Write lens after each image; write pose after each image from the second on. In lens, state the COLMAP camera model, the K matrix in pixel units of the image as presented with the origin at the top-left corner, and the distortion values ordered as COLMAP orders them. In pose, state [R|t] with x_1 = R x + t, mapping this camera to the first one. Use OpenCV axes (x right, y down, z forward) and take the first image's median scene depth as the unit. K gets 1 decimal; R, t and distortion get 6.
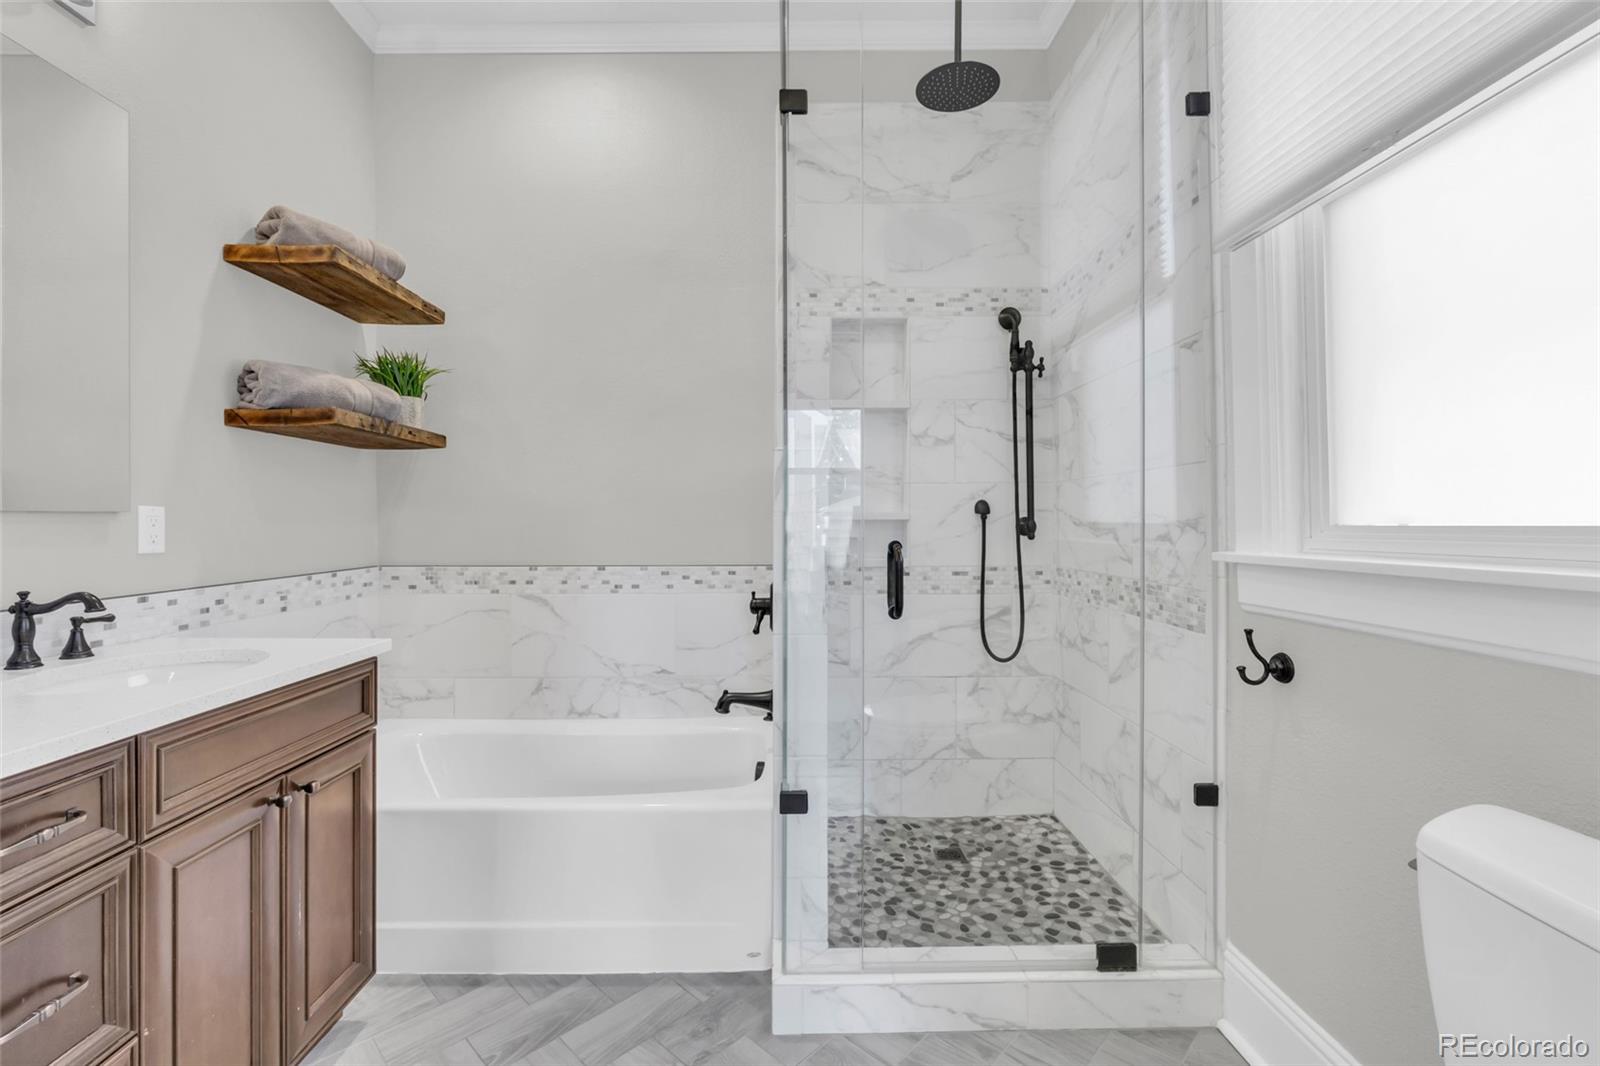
lens RADIAL K [[700.6, 0, 793.1], [0, 700.6, 523.5], [0, 0, 1]] dist [-0.000351, 0.000880]
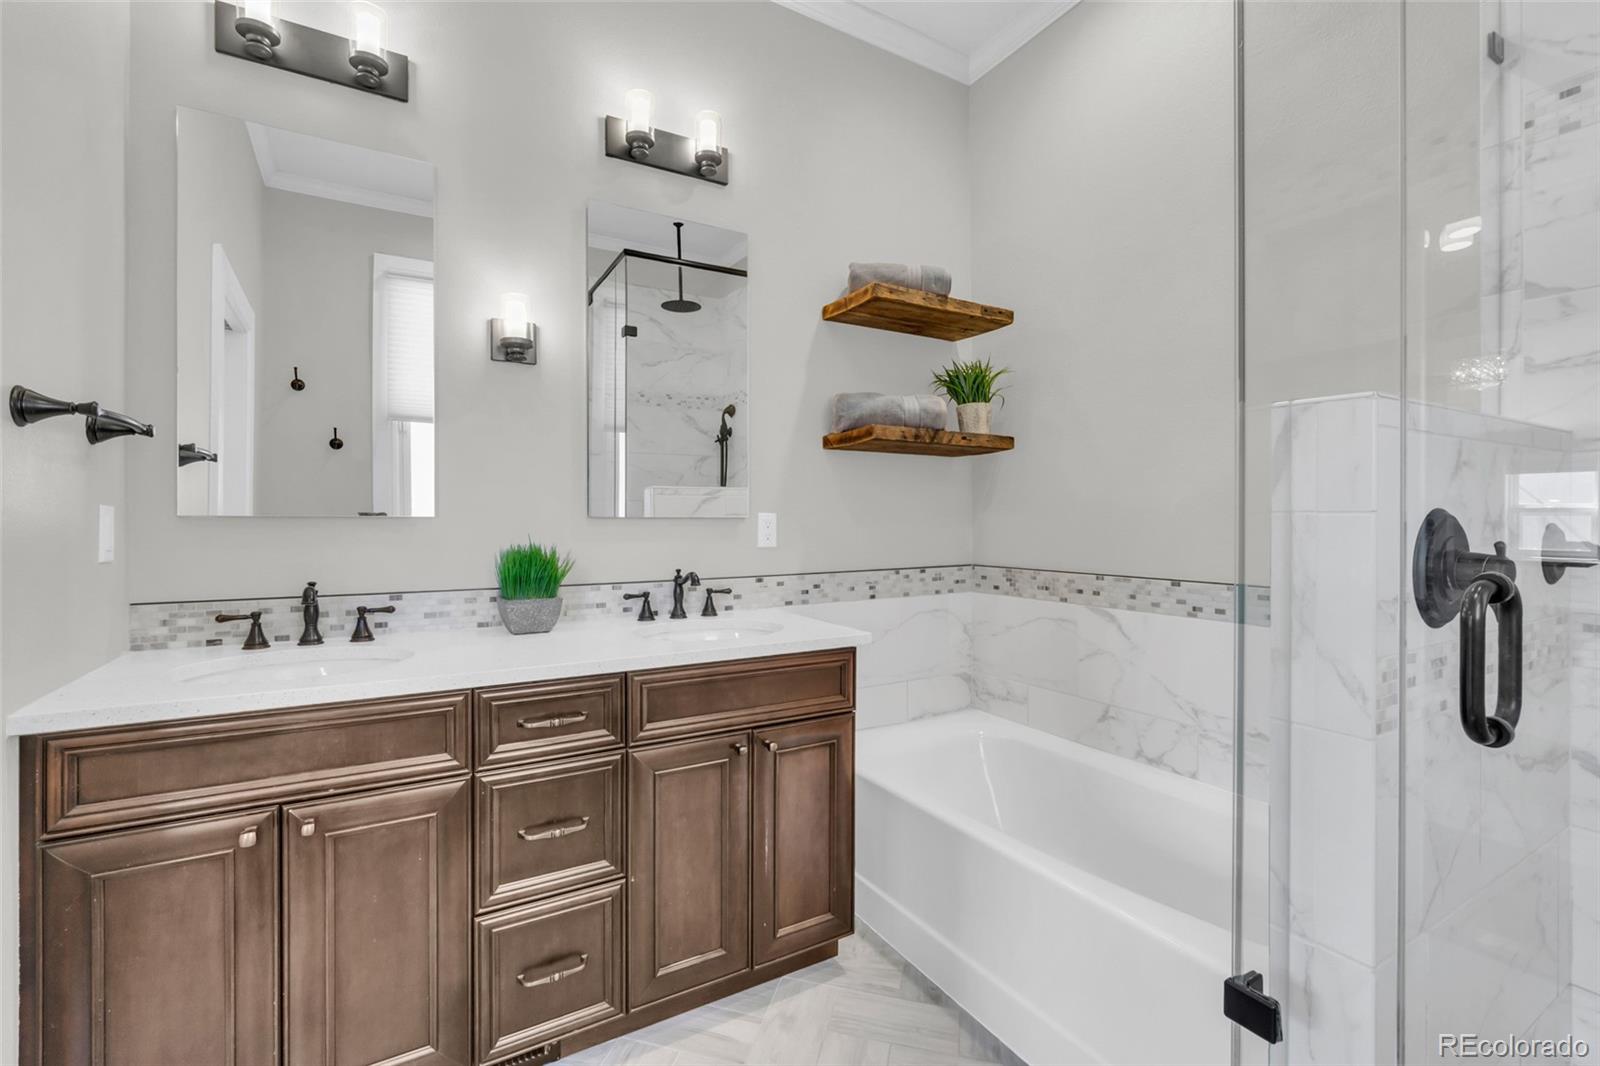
lens RADIAL K [[700.6, 0, 793.1], [0, 700.6, 523.5], [0, 0, 1]] dist [-0.000351, 0.000880]
pose [[0.487749, 0.002478, -0.872980, 0.255009], [-0.001803, 0.999997, 0.001831, -0.005196], [0.872982, 0.000681, 0.487752, 0.299791]]
